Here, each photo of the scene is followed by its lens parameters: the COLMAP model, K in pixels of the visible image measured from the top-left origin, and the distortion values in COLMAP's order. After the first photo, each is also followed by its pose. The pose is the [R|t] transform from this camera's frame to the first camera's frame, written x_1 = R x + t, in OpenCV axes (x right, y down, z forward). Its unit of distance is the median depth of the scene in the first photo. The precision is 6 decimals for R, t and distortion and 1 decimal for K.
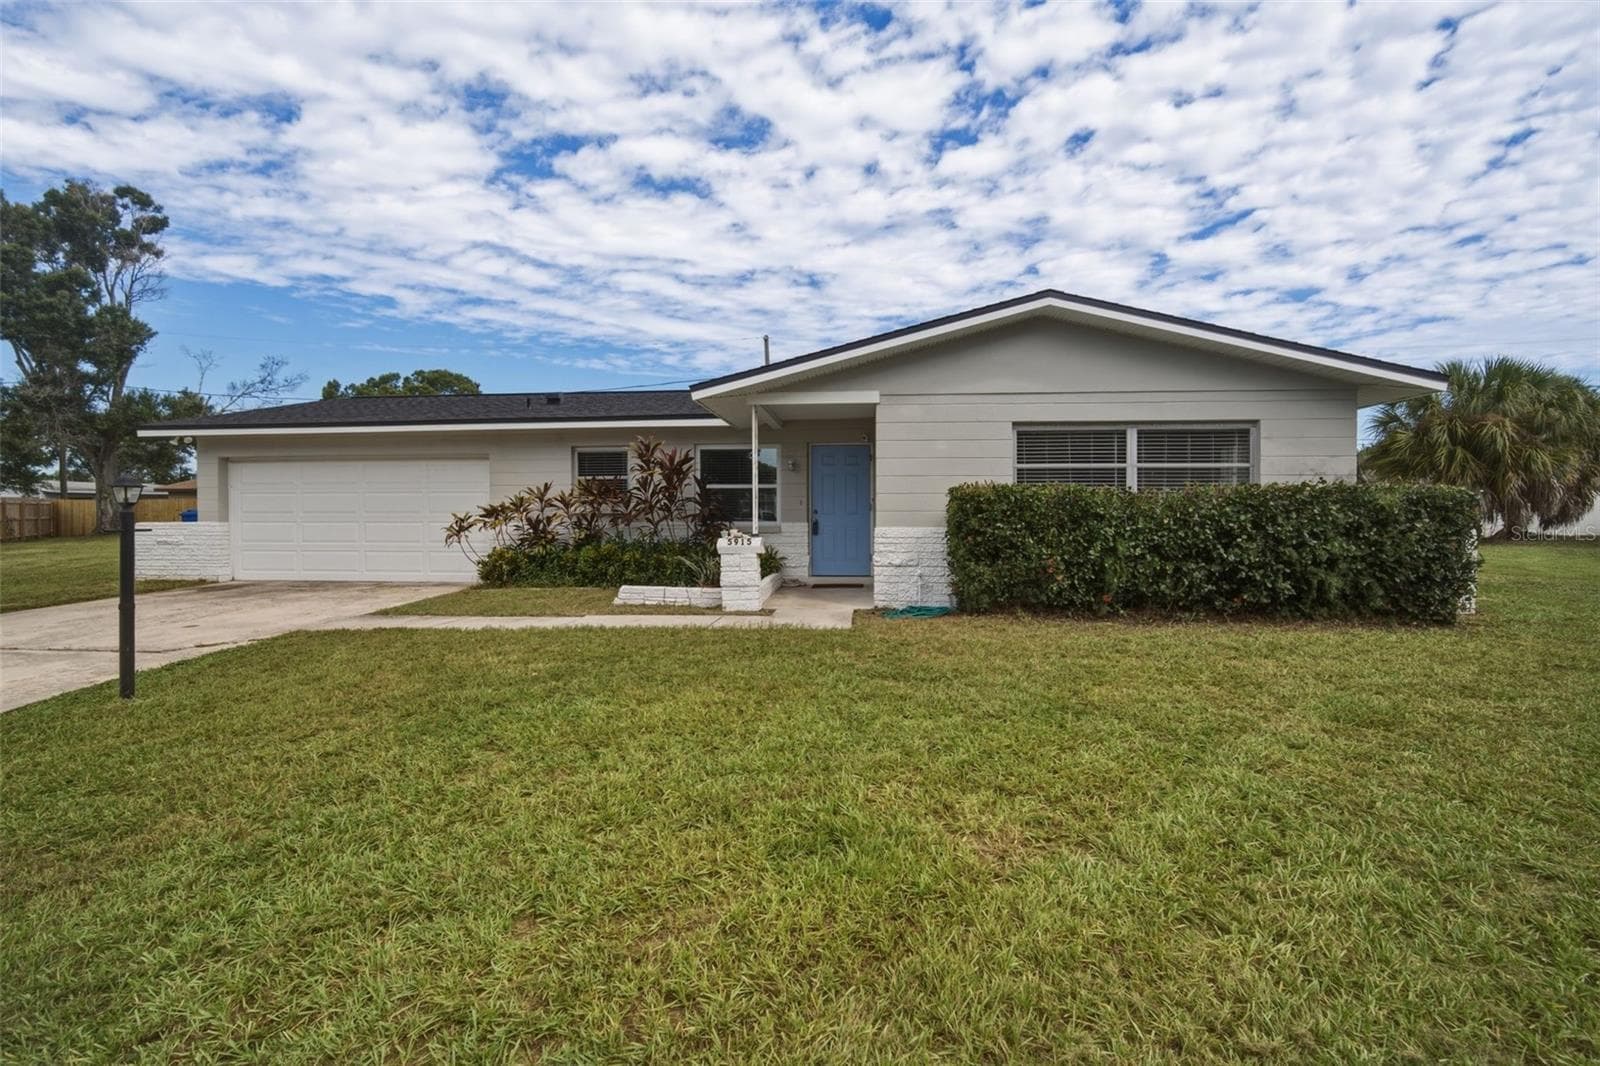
lens RADIAL K [[709.3, 0, 803.7], [0, 709.3, 492.2], [0, 0, 1]] dist [-0.002135, 0.000874]
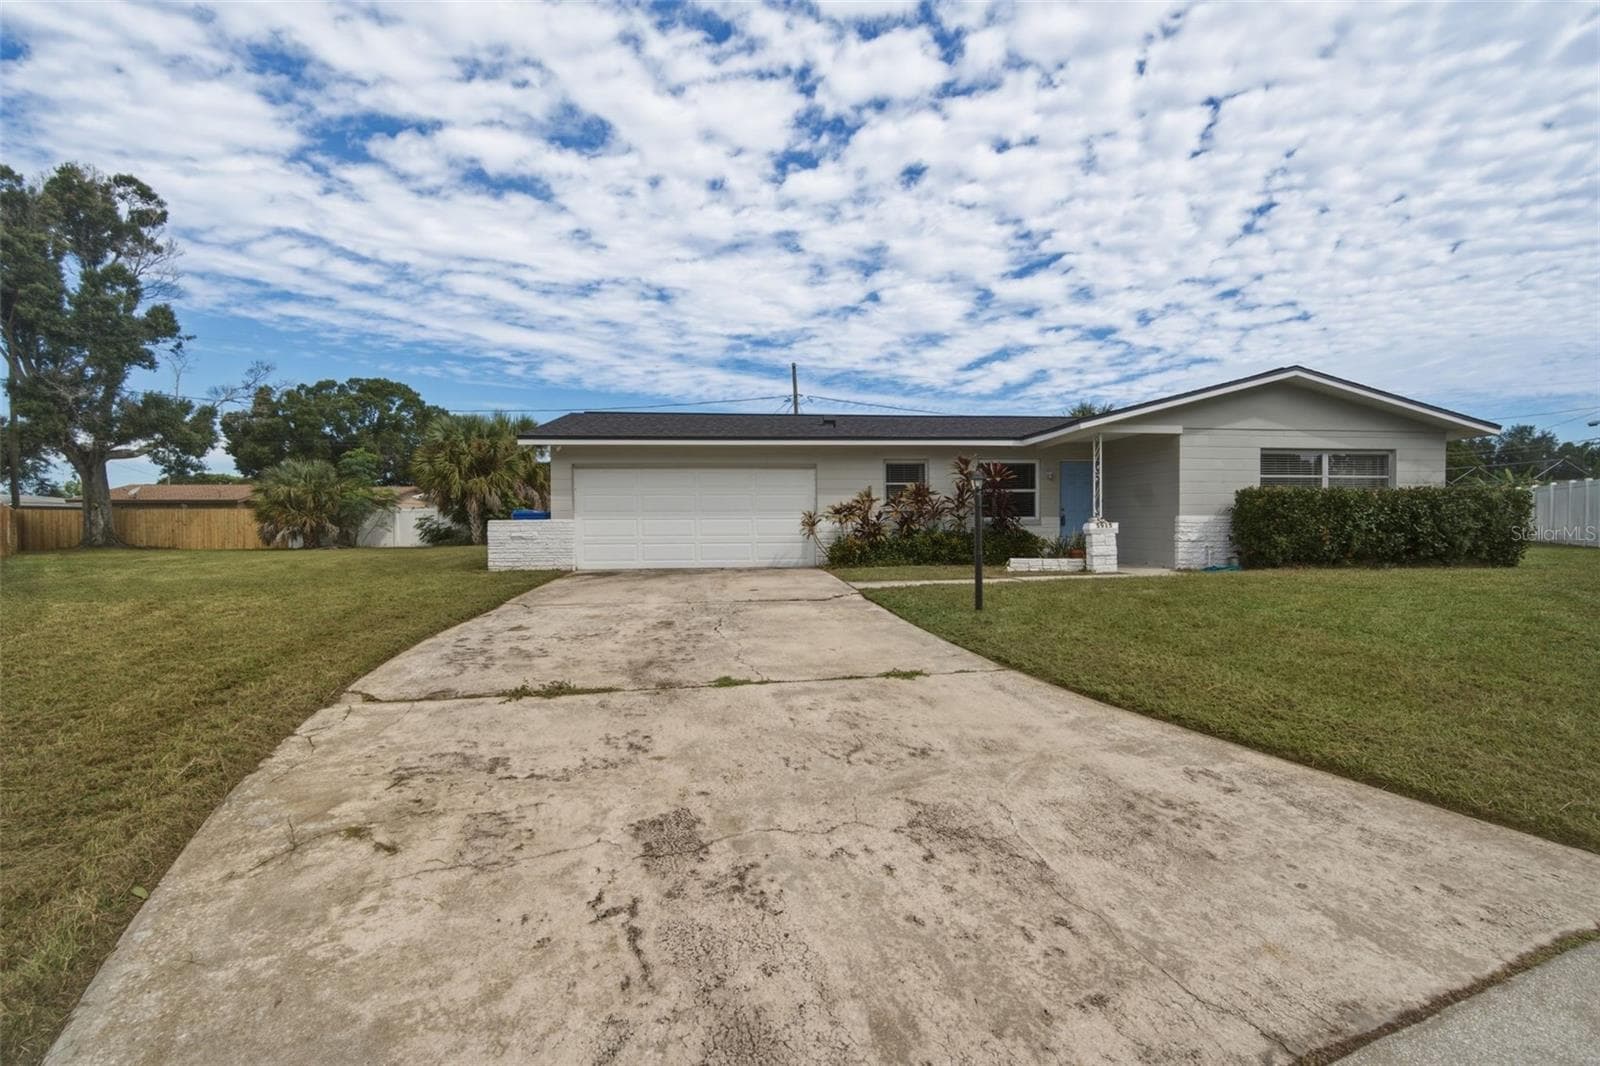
lens RADIAL K [[697.8, 0, 793.1], [0, 697.8, 536.1], [0, 0, 1]] dist [-0.003530, -0.000400]
pose [[0.979960, -0.007704, 0.199046, -0.685136], [-0.000045, 0.999243, 0.038898, 0.023684], [-0.199195, -0.038127, 0.979218, -0.197175]]
